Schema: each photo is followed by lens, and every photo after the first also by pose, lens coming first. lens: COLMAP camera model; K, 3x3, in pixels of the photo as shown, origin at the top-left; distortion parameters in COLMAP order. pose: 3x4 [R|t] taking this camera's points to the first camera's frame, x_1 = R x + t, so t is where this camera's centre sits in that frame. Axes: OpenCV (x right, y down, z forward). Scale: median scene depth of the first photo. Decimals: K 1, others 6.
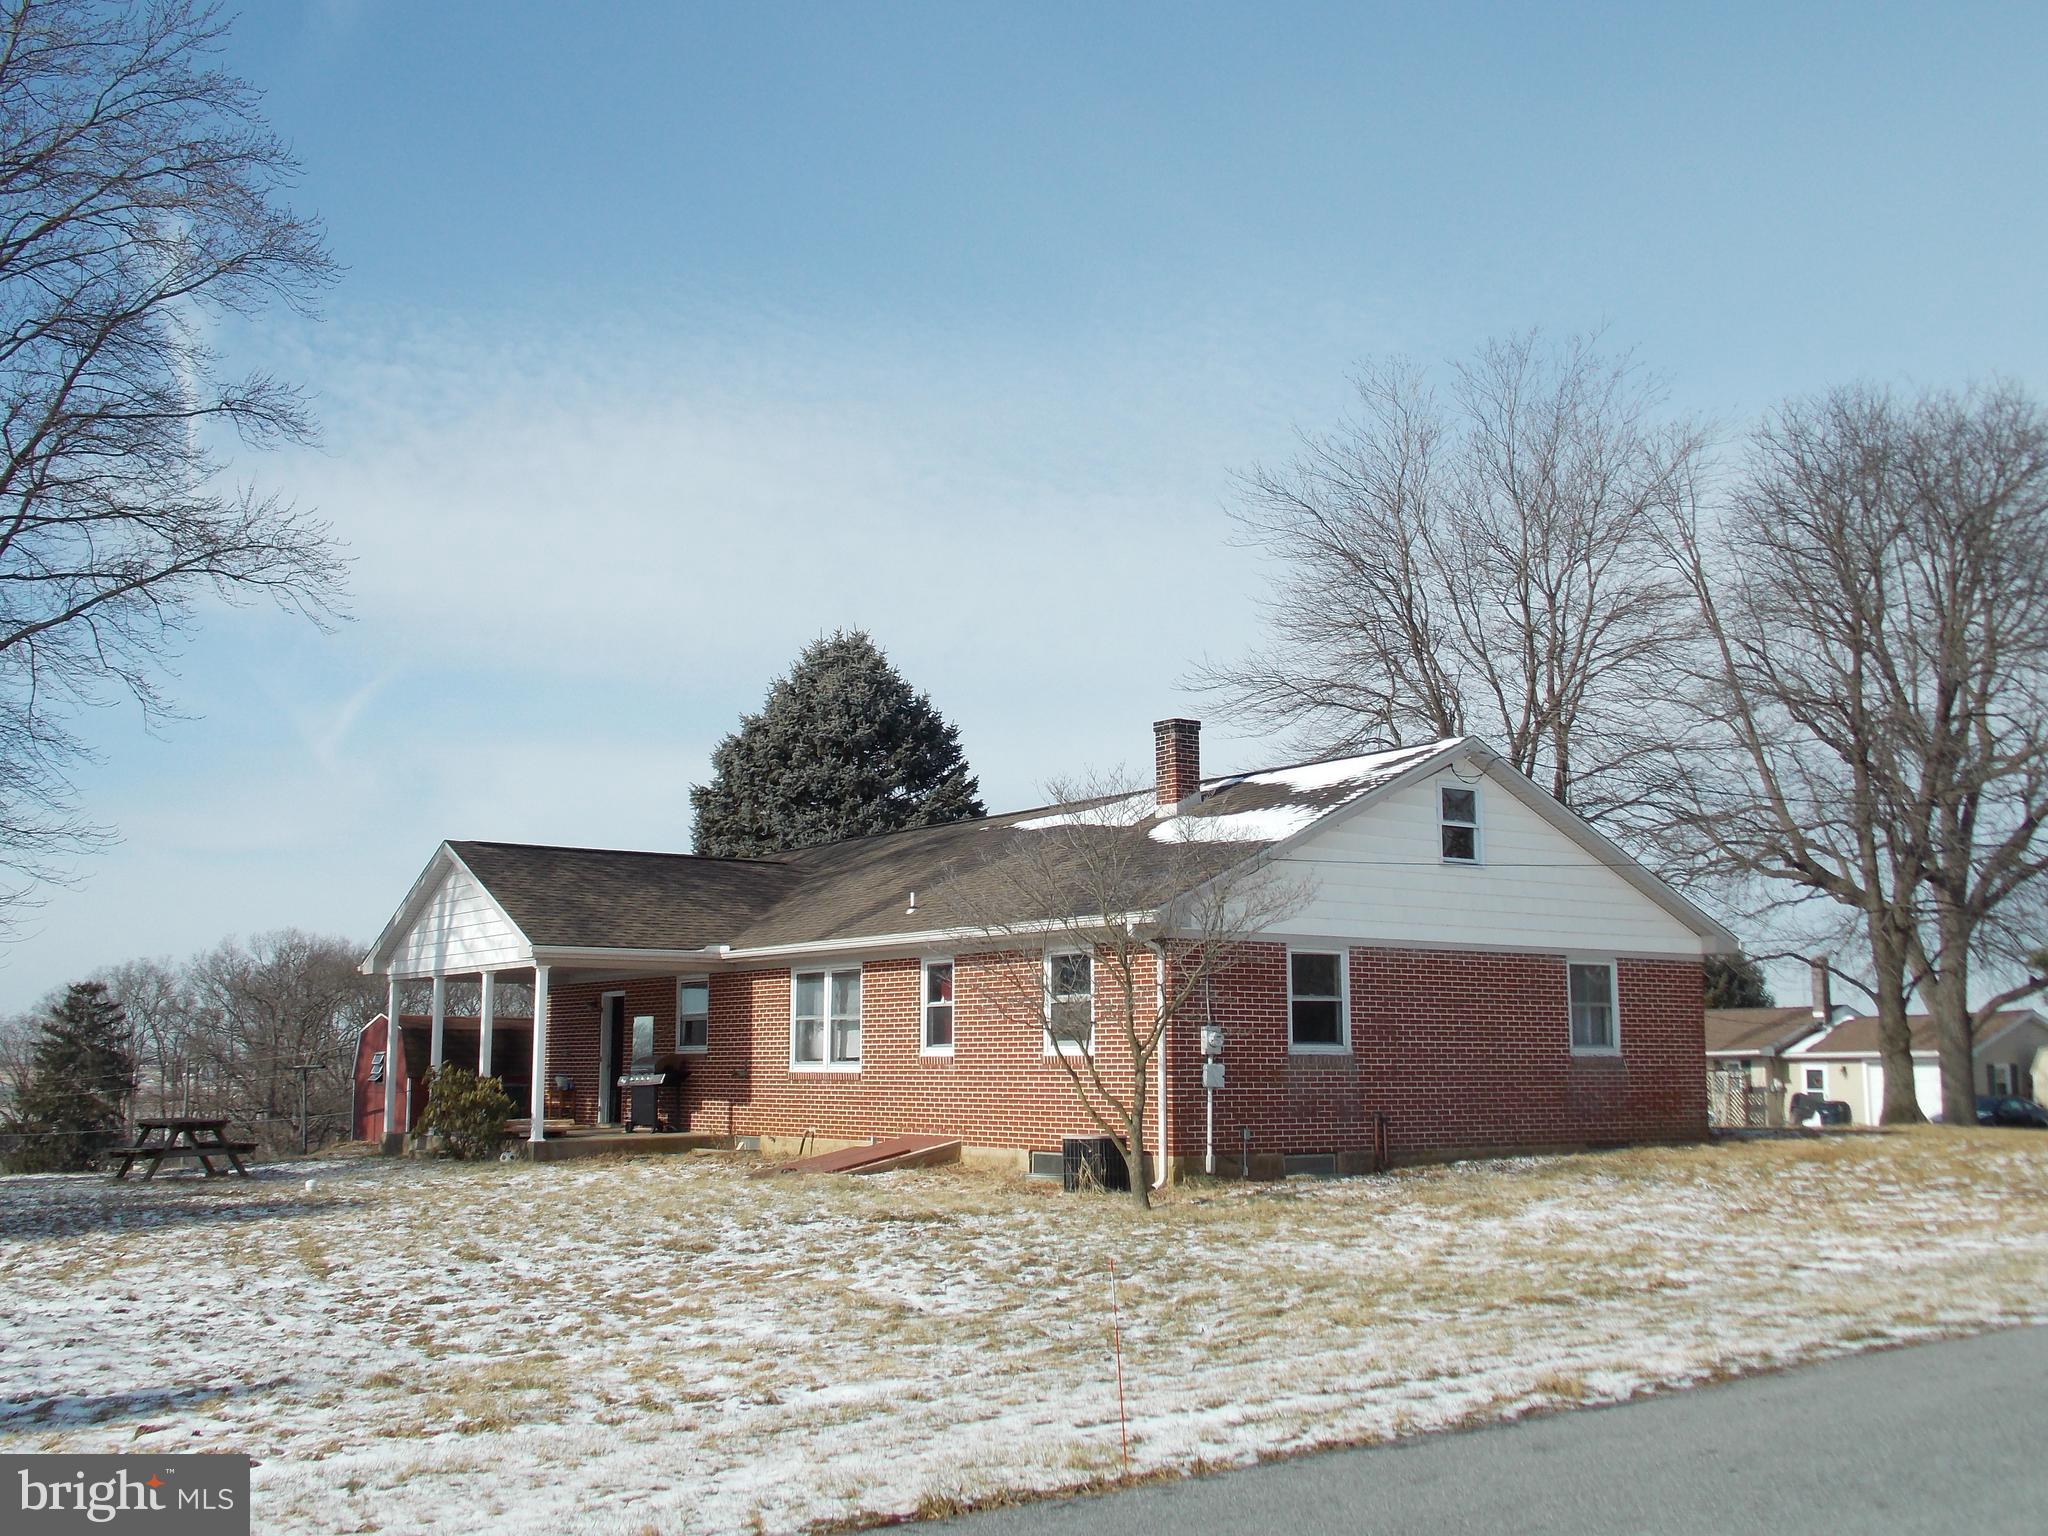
lens RADIAL K [[2156.0, 0, 1024.0], [0, 2156.0, 768.0], [0, 0, 1]] dist [-0.012778, -0.020058]
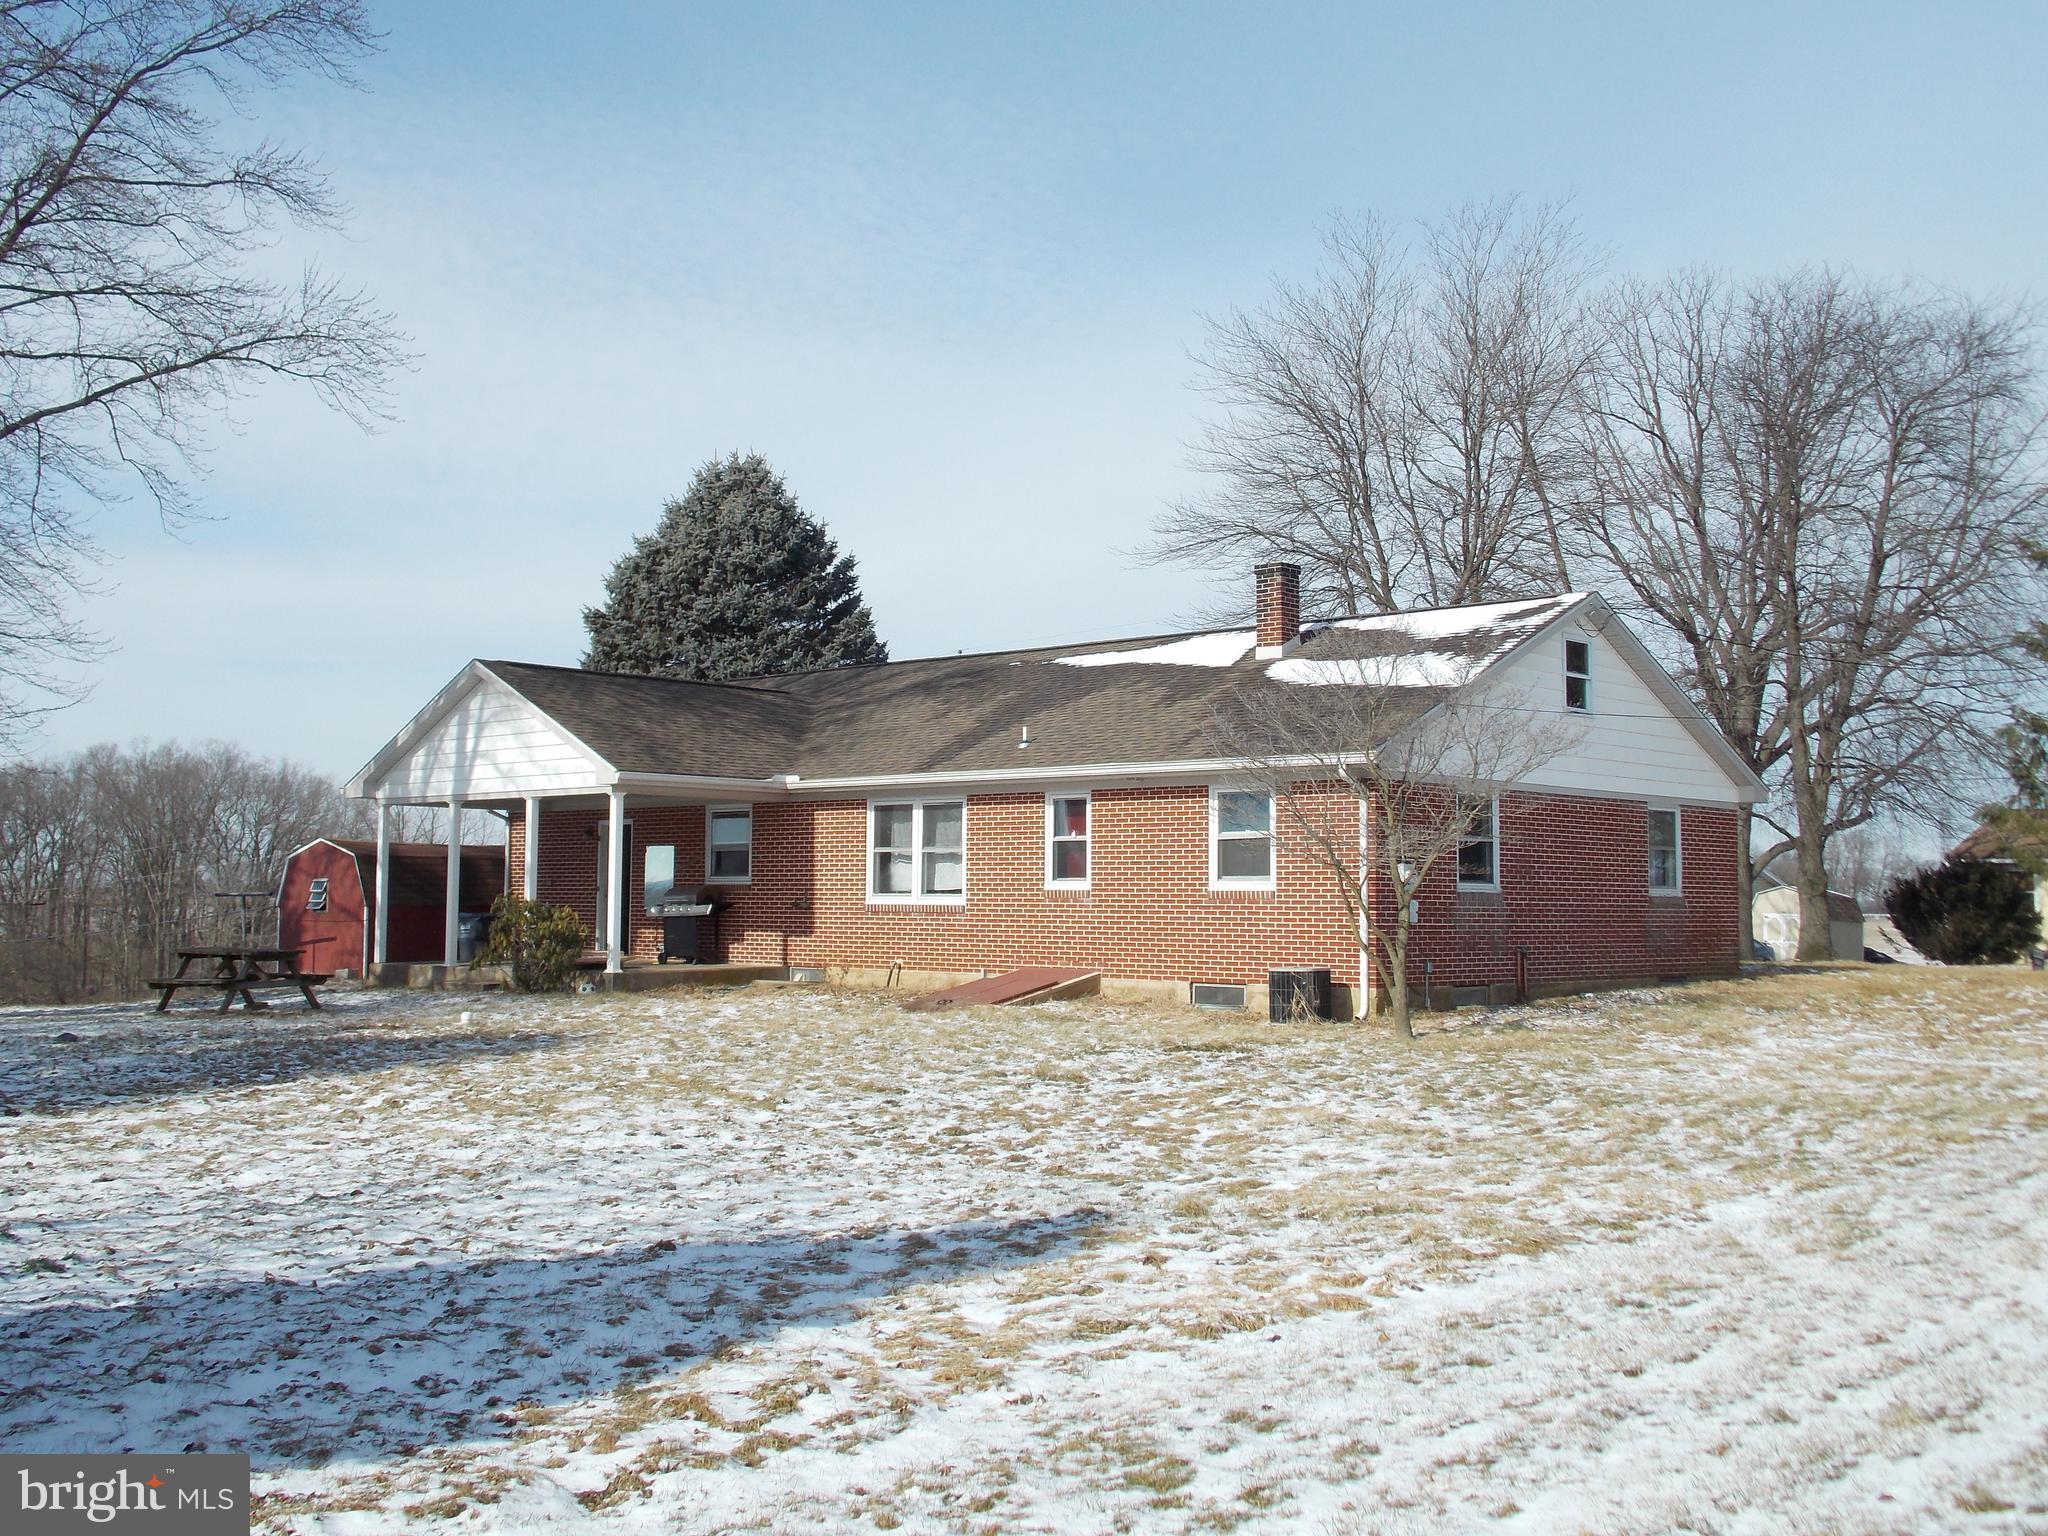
lens RADIAL K [[2156.0, 0, 1024.0], [0, 2156.0, 768.0], [0, 0, 1]] dist [-0.012778, -0.020058]
pose [[0.980683, 0.021426, 0.194429, -0.226667], [-0.036125, 0.996723, 0.072372, 0.004212], [-0.192241, -0.077998, 0.978243, 0.019953]]
